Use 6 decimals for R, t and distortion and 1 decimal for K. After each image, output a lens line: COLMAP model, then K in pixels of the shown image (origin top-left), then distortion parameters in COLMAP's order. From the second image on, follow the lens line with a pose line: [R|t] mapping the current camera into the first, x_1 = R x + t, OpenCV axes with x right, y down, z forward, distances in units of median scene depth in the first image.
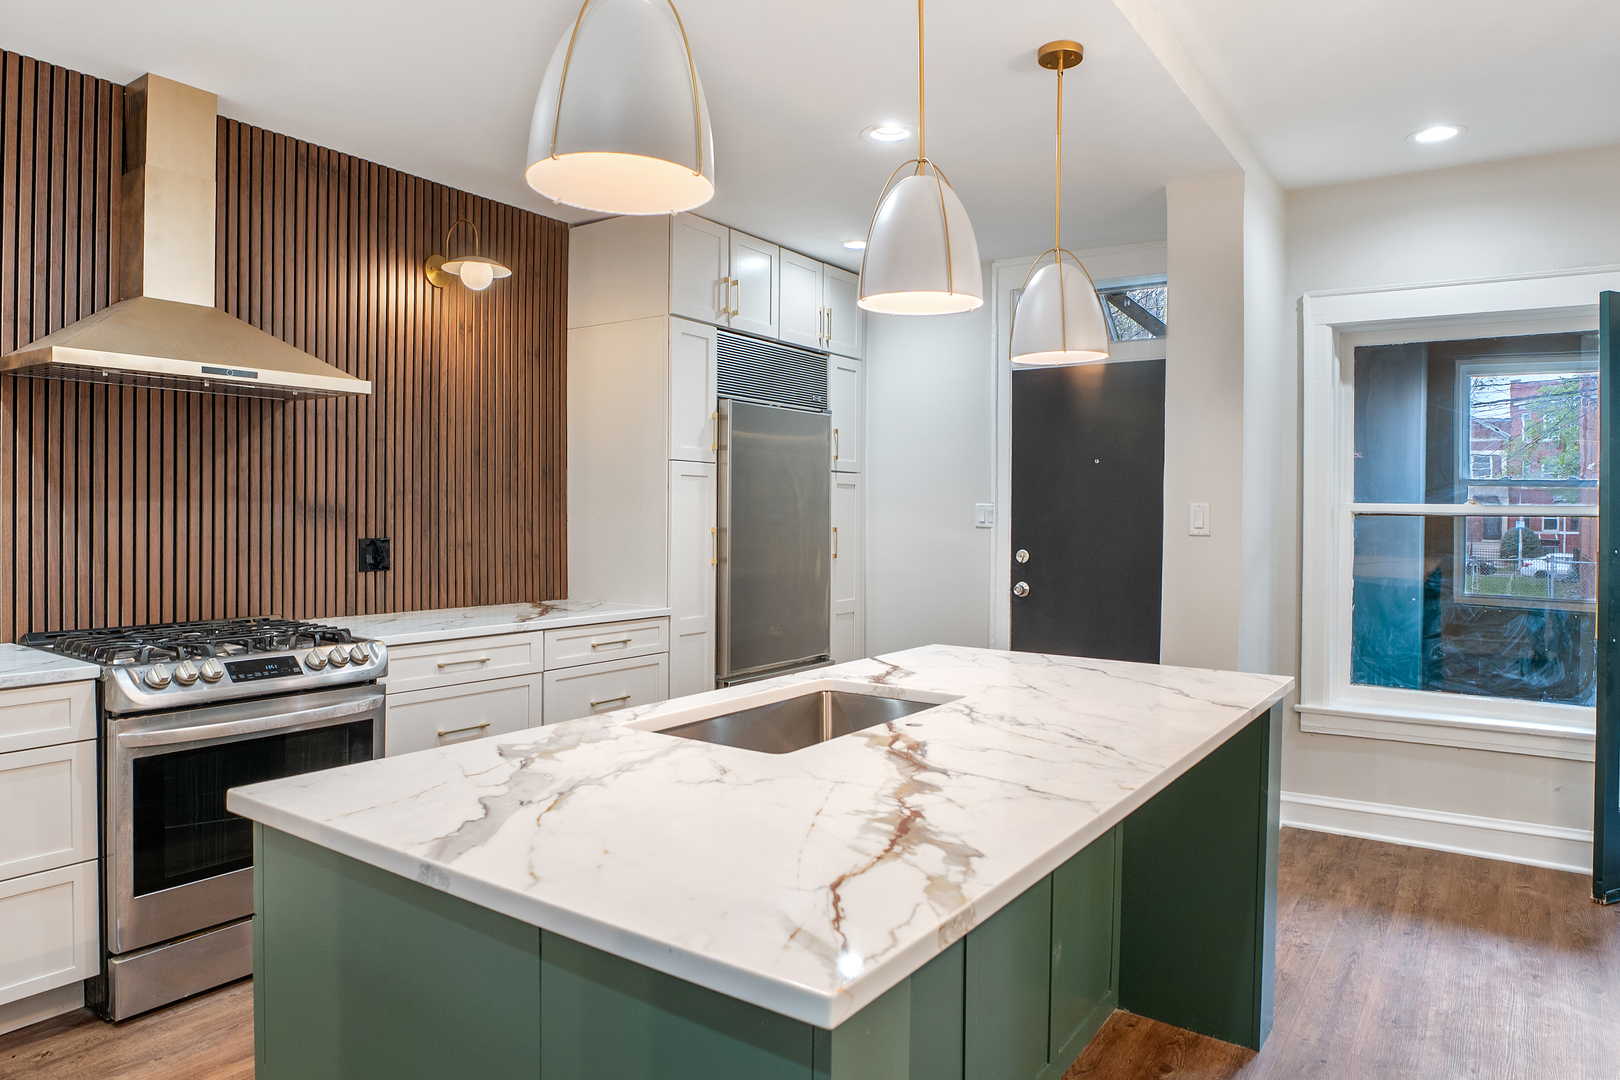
lens RADIAL K [[1033.5, 0, 802.6], [0, 1033.5, 533.3], [0, 0, 1]] dist [-0.031196, 0.007254]
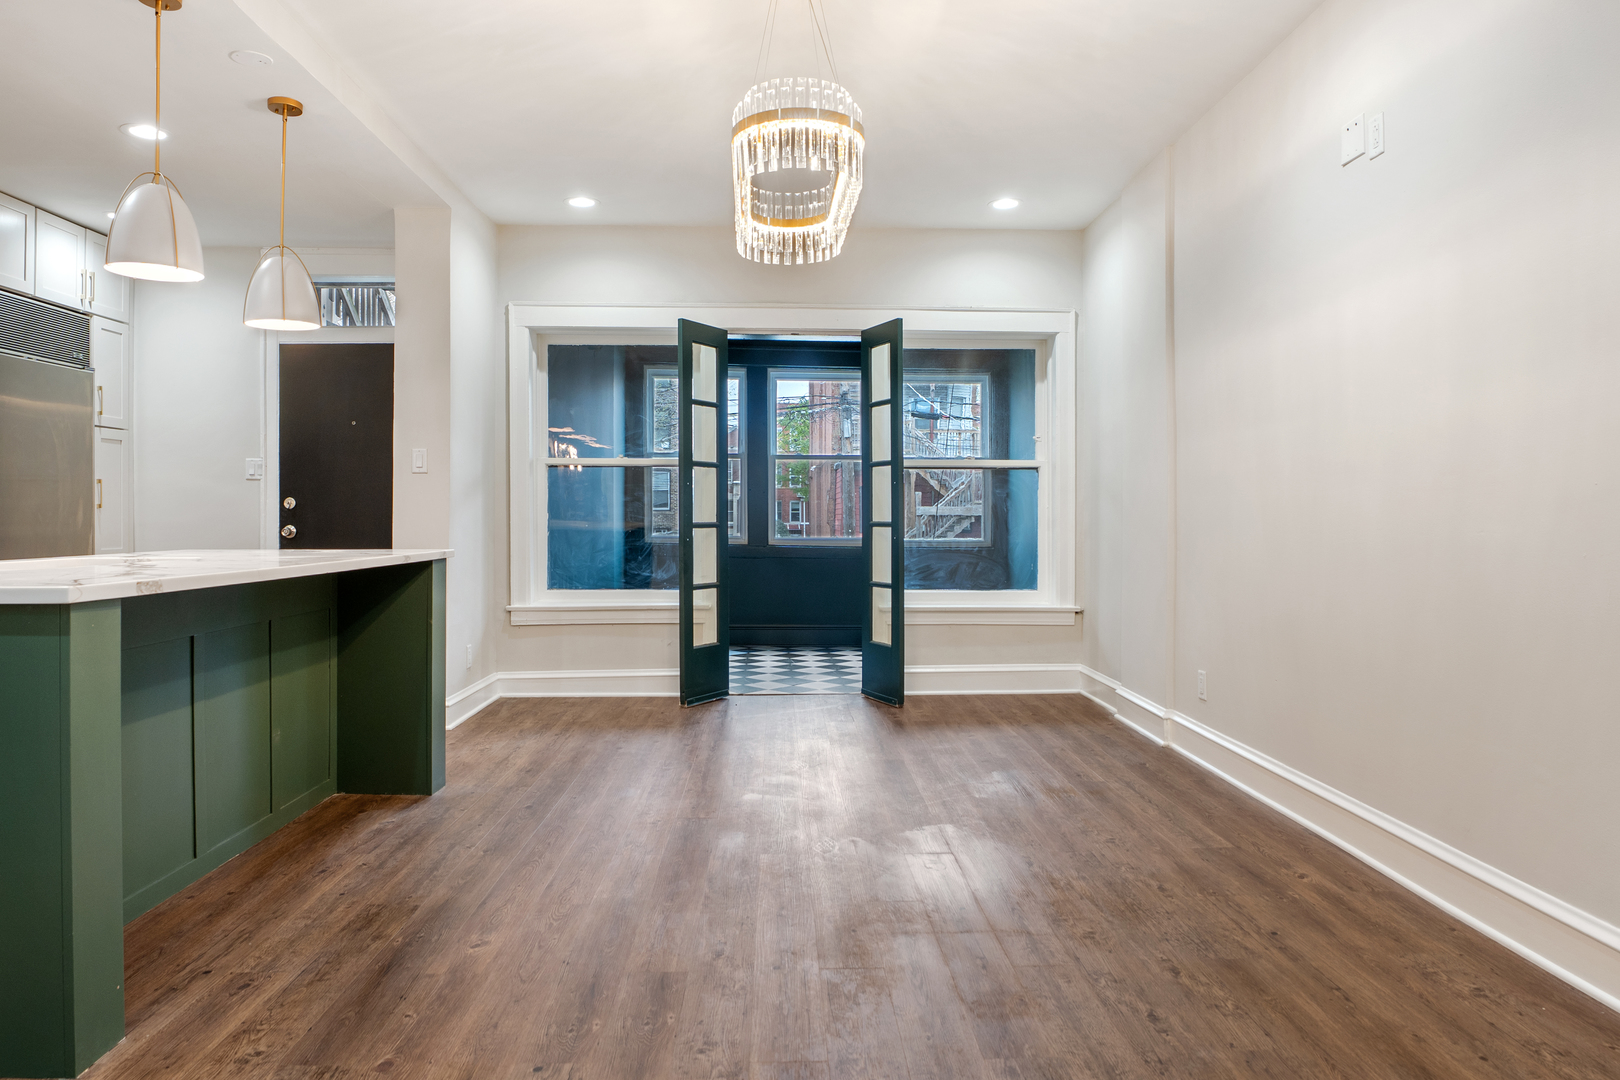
lens RADIAL K [[1033.5, 0, 801.3], [0, 1033.5, 510.3], [0, 0, 1]] dist [-0.031196, 0.007254]
pose [[0.811511, -0.006250, 0.584303, 0.005307], [0.021375, 0.999591, -0.018995, 0.074058], [-0.583946, 0.027905, 0.811313, -0.317853]]
